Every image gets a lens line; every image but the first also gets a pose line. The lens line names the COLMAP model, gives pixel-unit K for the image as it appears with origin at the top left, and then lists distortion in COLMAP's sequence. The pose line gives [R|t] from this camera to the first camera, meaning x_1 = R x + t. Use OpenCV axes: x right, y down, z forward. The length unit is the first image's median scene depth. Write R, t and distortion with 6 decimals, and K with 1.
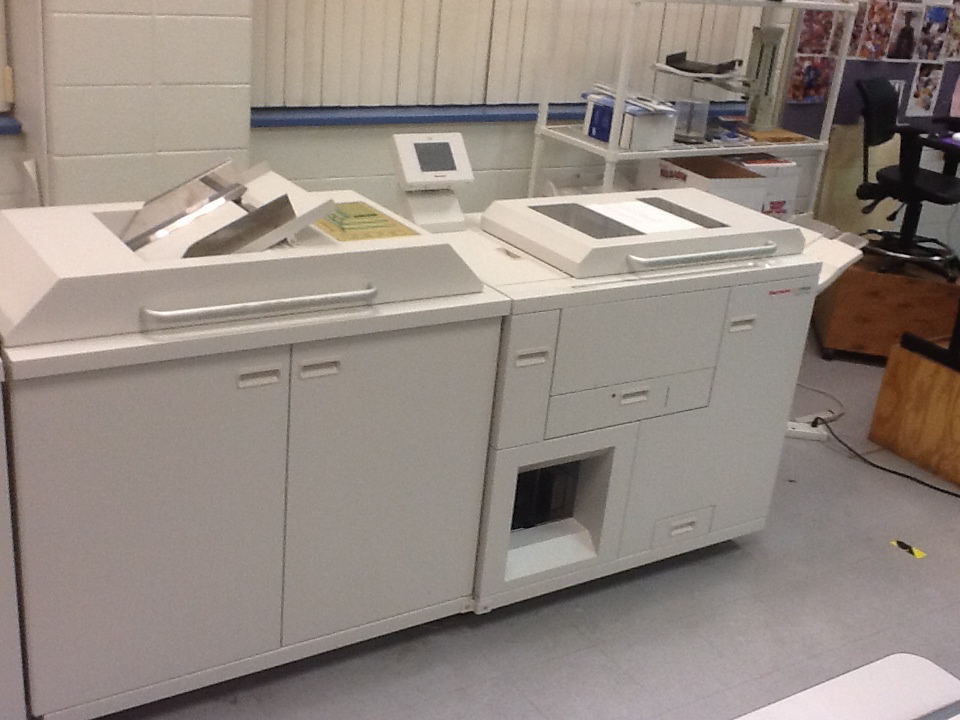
lens RADIAL K [[1176.8, 0, 480.3], [0, 1176.8, 377.4], [0, 0, 1]] dist [-0.017907, -0.018211]
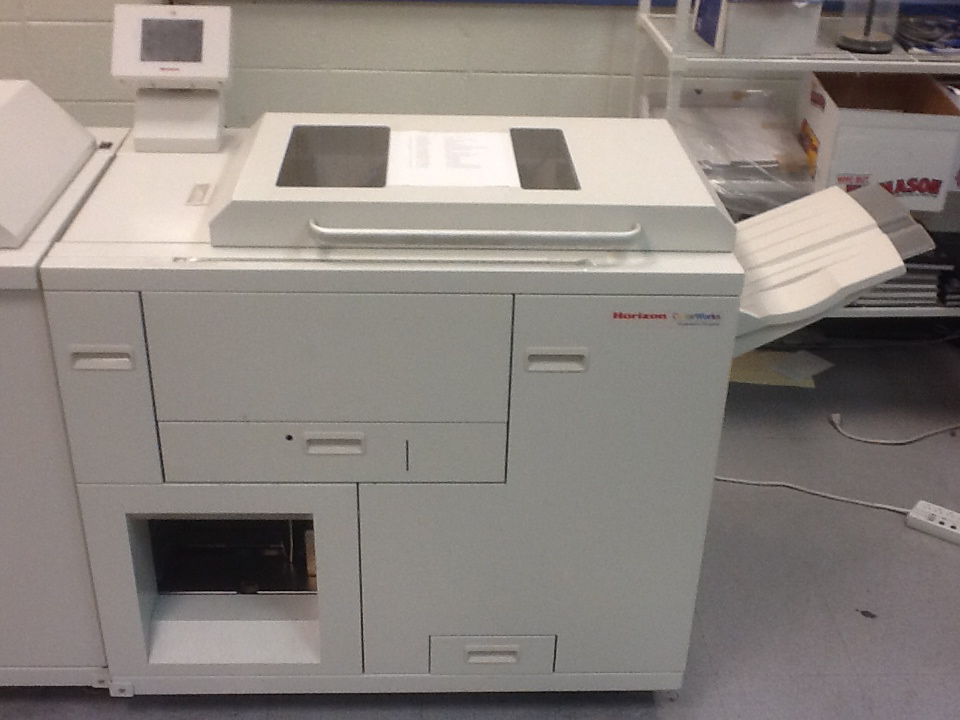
lens RADIAL K [[1176.8, 0, 480.3], [0, 1176.8, 377.4], [0, 0, 1]] dist [-0.017907, -0.018211]
pose [[0.854935, 0.188755, -0.483175, 0.500195], [-0.147543, 0.981459, 0.122348, -0.108567], [0.497310, -0.033310, 0.866933, 0.505952]]
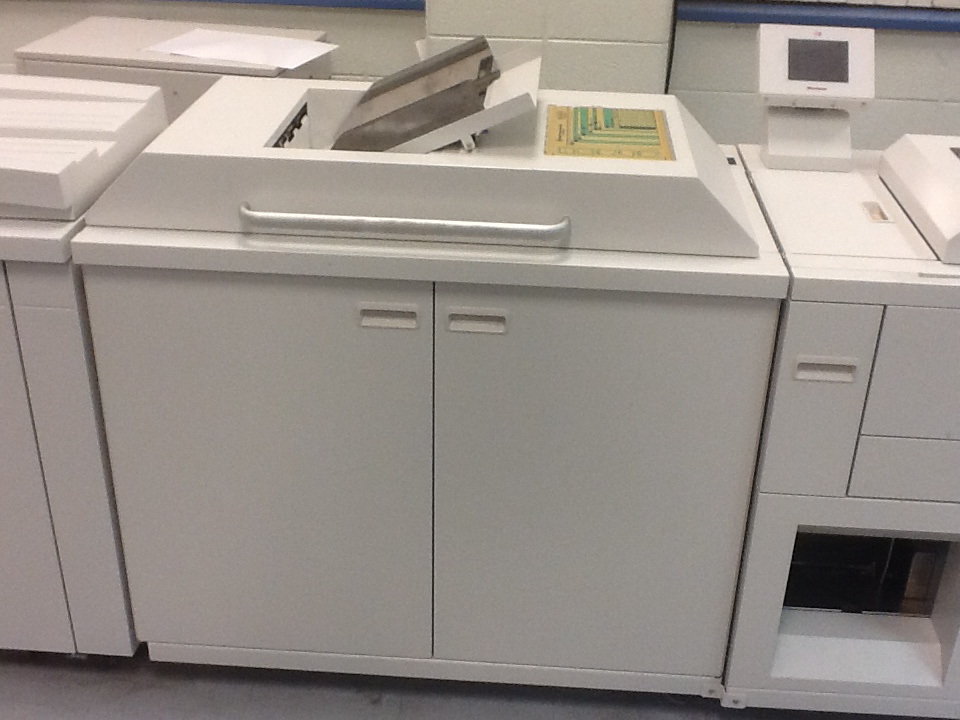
lens RADIAL K [[1176.8, 0, 480.3], [0, 1176.8, 377.4], [0, 0, 1]] dist [-0.017907, -0.018211]
pose [[0.796821, 0.214837, -0.564731, 0.242770], [-0.183035, 0.976562, 0.113250, -0.048209], [0.575825, 0.013125, 0.817468, 0.331270]]
